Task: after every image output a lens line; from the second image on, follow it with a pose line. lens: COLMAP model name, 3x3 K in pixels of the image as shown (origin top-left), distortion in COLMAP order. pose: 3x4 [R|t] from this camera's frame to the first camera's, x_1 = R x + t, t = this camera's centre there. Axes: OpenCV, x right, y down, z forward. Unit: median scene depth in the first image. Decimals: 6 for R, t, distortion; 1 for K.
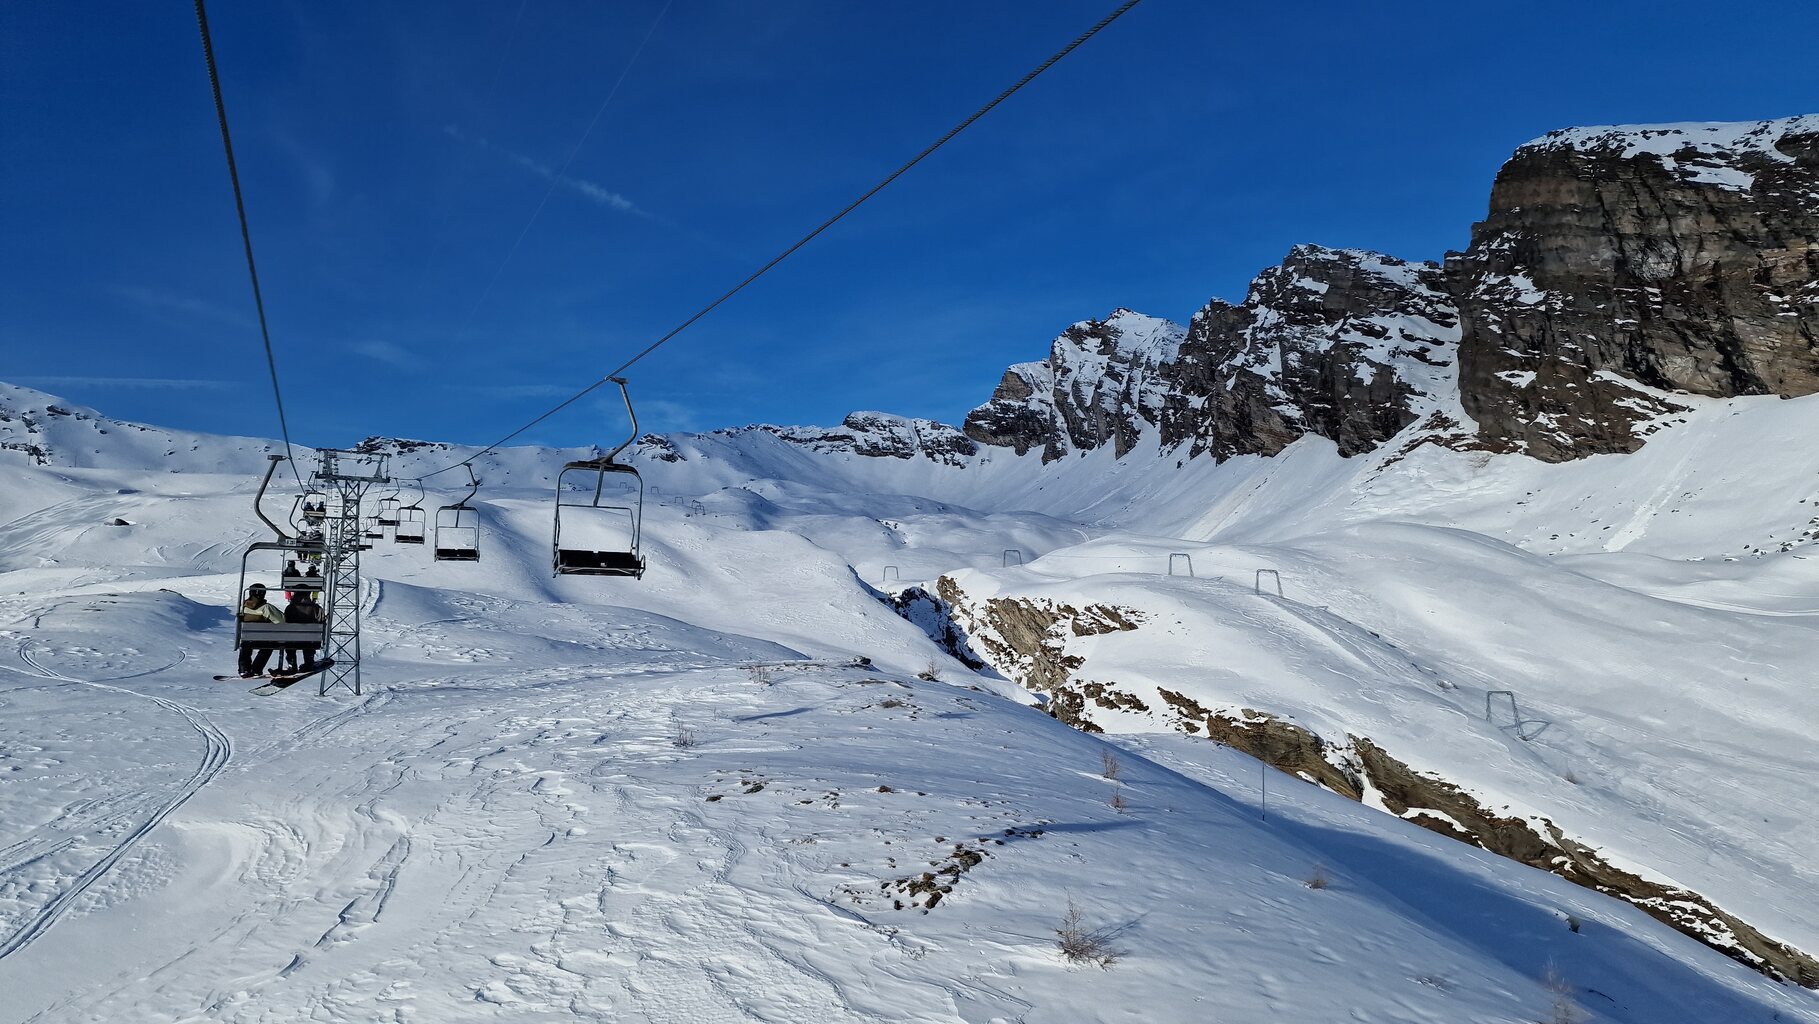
lens RADIAL K [[1220.2, 0, 918.5], [0, 1220.2, 521.0], [0, 0, 1]] dist [0.076134, -0.051495]
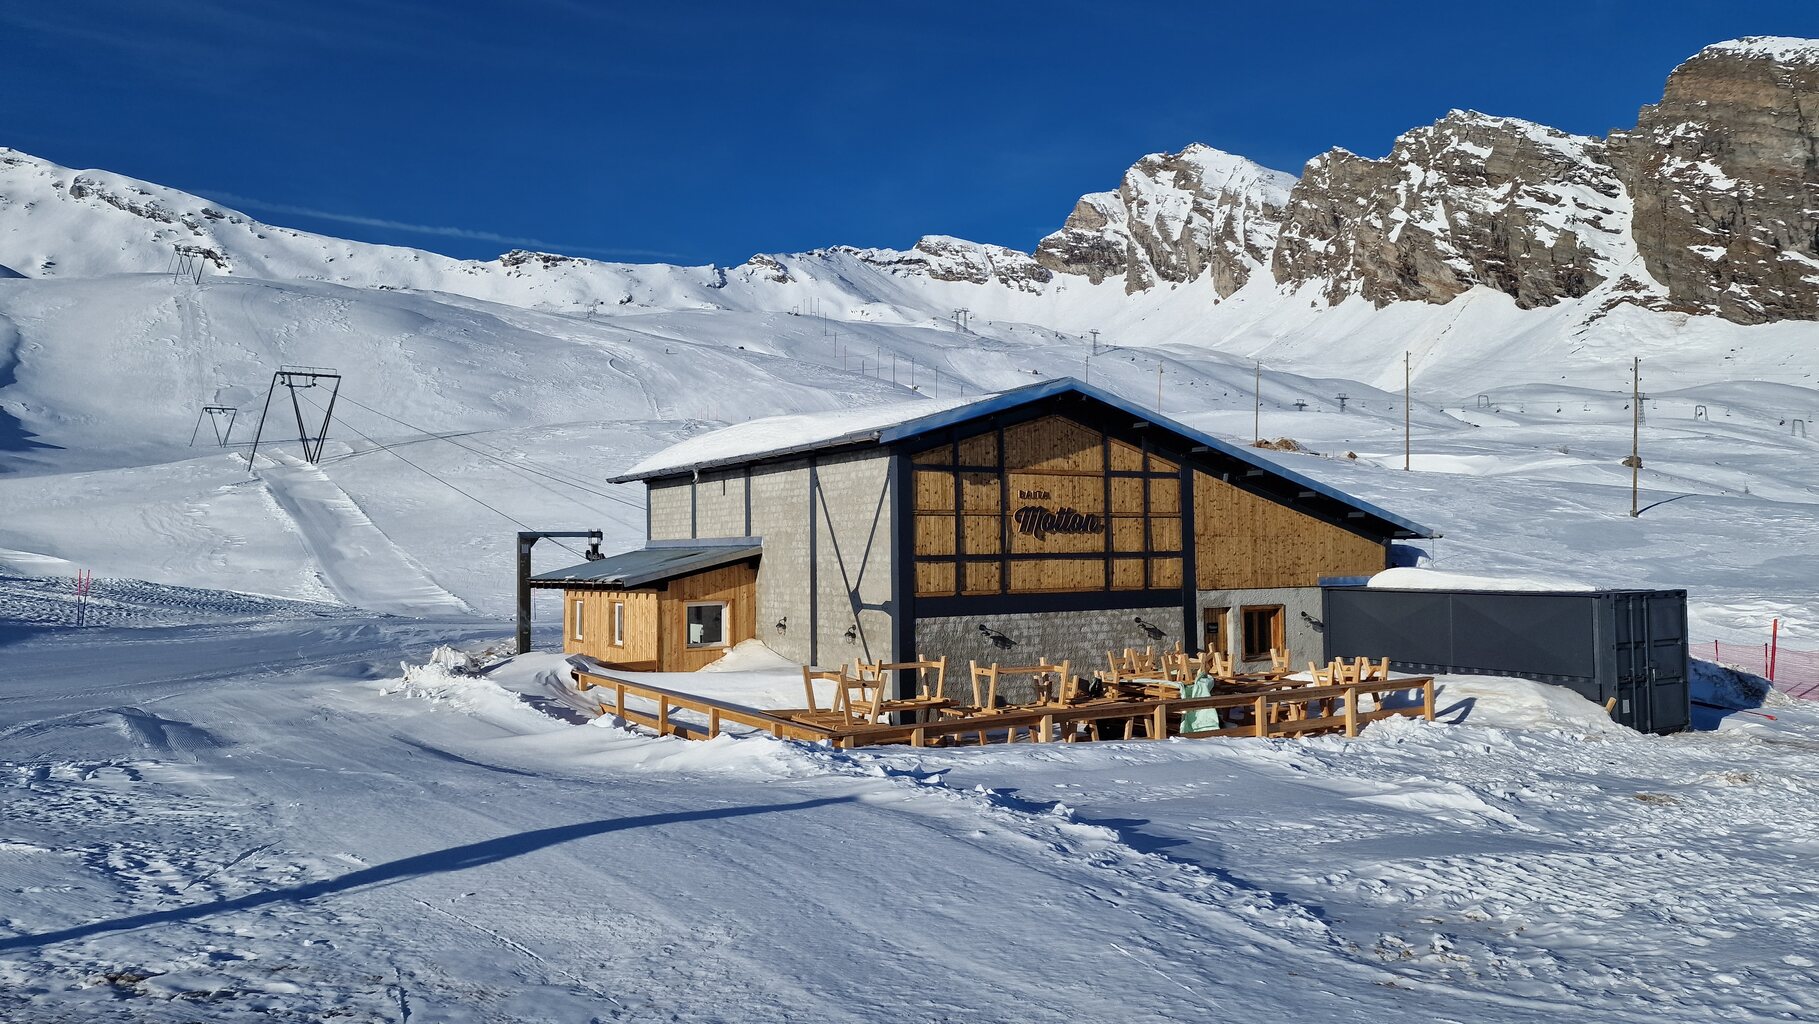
lens RADIAL K [[1220.2, 0, 918.5], [0, 1220.2, 521.0], [0, 0, 1]] dist [0.076134, -0.051495]
pose [[0.998304, 0.018754, 0.055109, -0.264297], [-0.026823, 0.988393, 0.149533, -0.011218], [-0.051665, -0.150757, 0.987220, -0.164817]]
